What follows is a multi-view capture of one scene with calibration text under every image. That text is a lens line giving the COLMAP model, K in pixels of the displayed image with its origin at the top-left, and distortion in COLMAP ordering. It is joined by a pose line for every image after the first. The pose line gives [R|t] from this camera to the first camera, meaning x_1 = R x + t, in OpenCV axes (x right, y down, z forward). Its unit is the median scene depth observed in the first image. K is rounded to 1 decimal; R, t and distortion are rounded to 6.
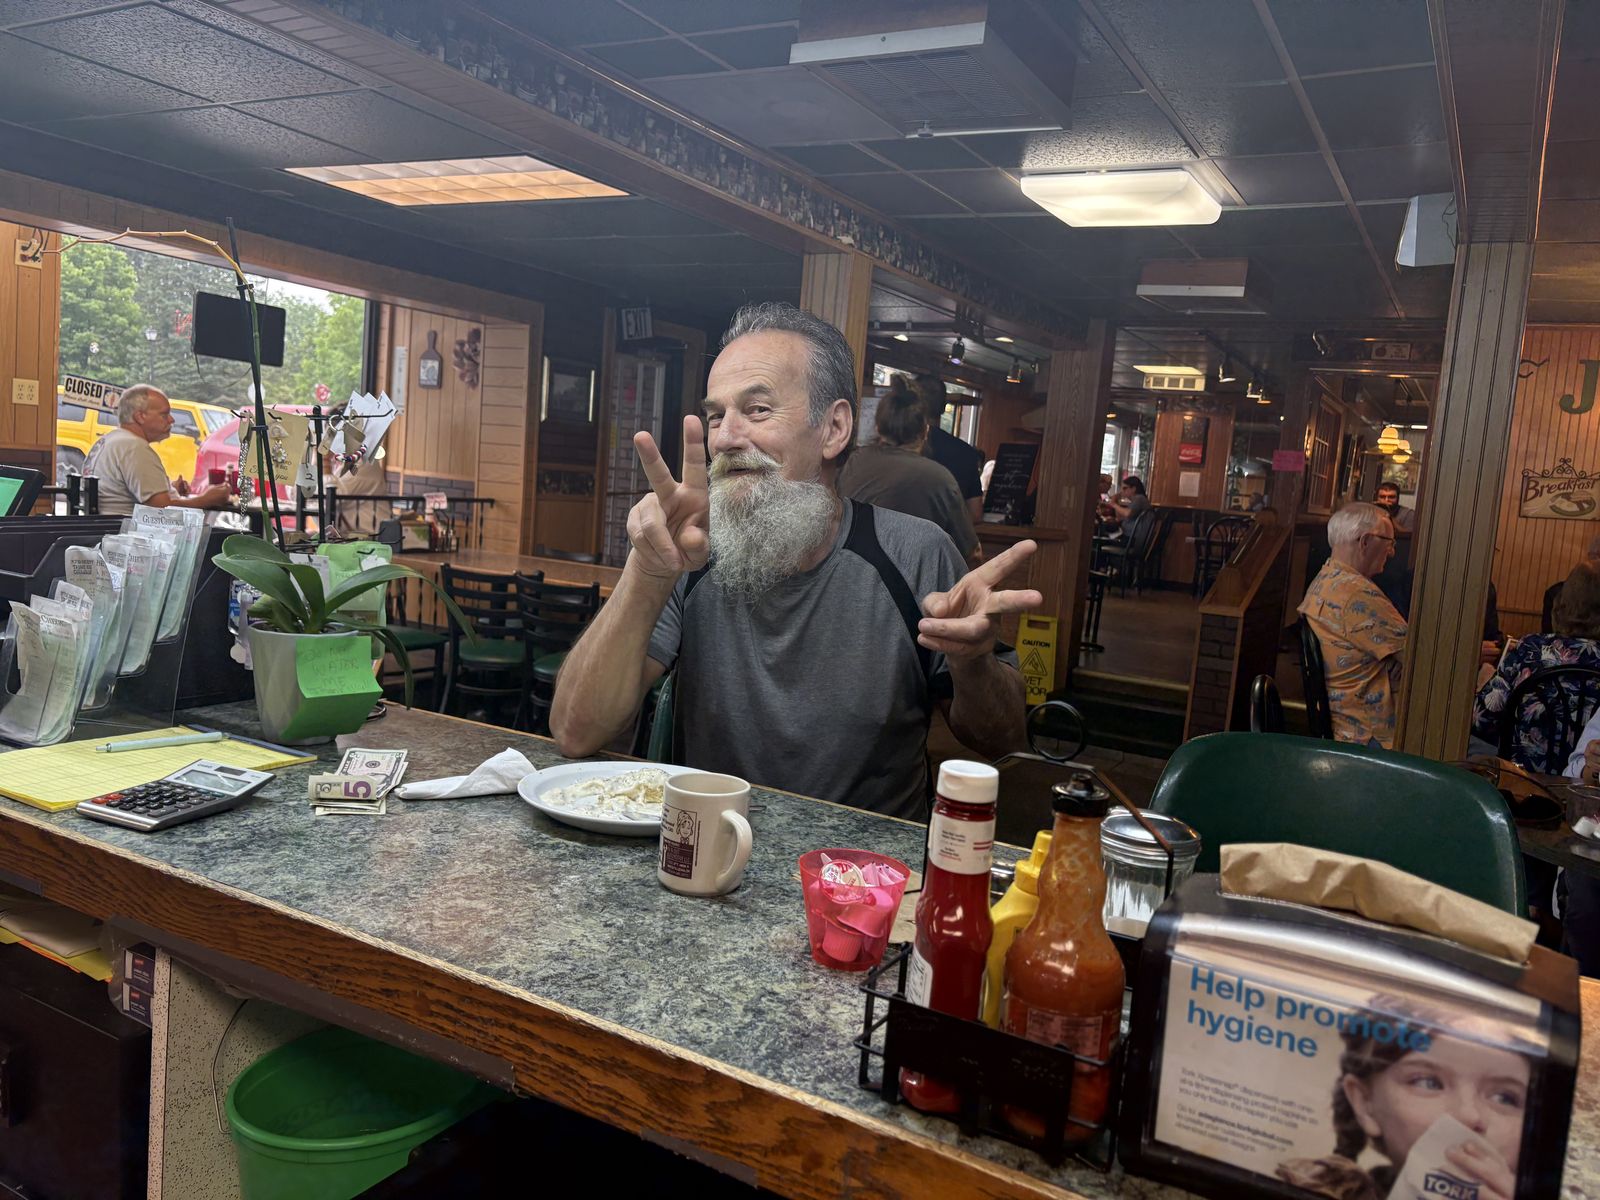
lens RADIAL K [[1223.9, 0, 800.0], [0, 1223.9, 600.0], [0, 0, 1]] dist [0.026937, -0.014010]
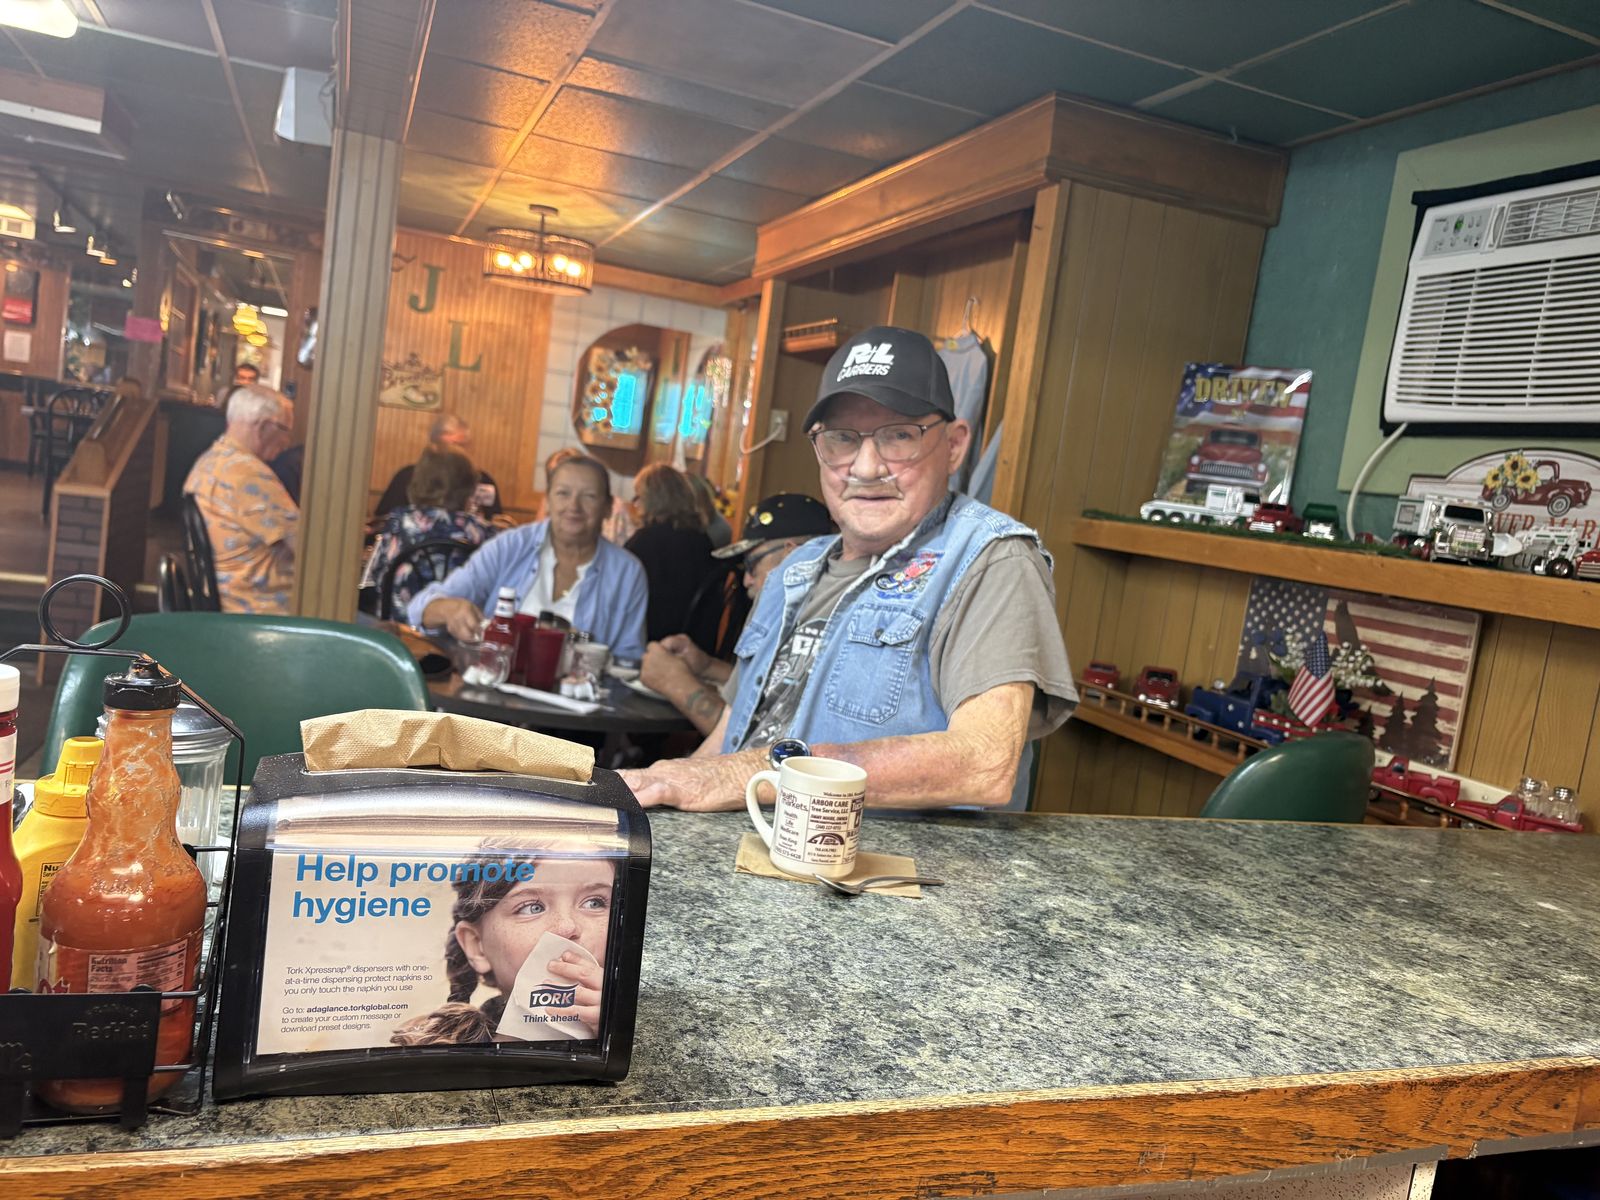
lens RADIAL K [[1223.9, 0, 800.0], [0, 1223.9, 600.0], [0, 0, 1]] dist [0.026937, -0.014010]
pose [[0.642715, -0.068312, 0.763053, -0.121323], [-0.003802, 0.995720, 0.092344, 0.026665], [-0.766096, -0.062252, 0.639705, 0.152386]]
